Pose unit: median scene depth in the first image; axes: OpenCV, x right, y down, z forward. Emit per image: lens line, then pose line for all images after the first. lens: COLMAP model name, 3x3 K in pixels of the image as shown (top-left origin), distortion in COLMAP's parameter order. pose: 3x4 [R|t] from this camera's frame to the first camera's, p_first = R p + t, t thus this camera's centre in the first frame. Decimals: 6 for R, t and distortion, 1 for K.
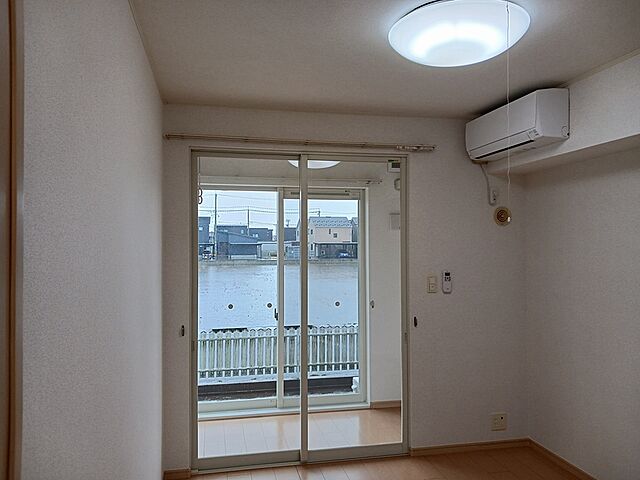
lens RADIAL K [[502.4, 0, 320.0], [0, 502.4, 240.0], [0, 0, 1]] dist [0.166663, -0.315245]
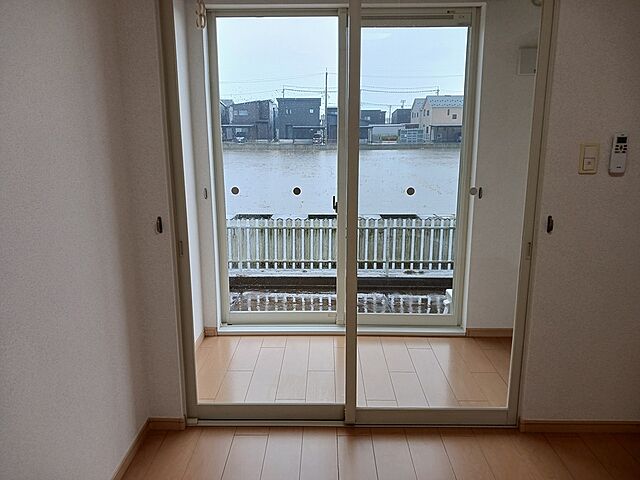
lens RADIAL K [[502.4, 0, 320.0], [0, 502.4, 240.0], [0, 0, 1]] dist [0.166663, -0.315245]
pose [[0.975379, 0.046279, -0.215623, 0.046794], [0.002991, 0.974867, 0.222766, 0.037536], [0.220513, -0.217926, 0.950727, 0.300050]]
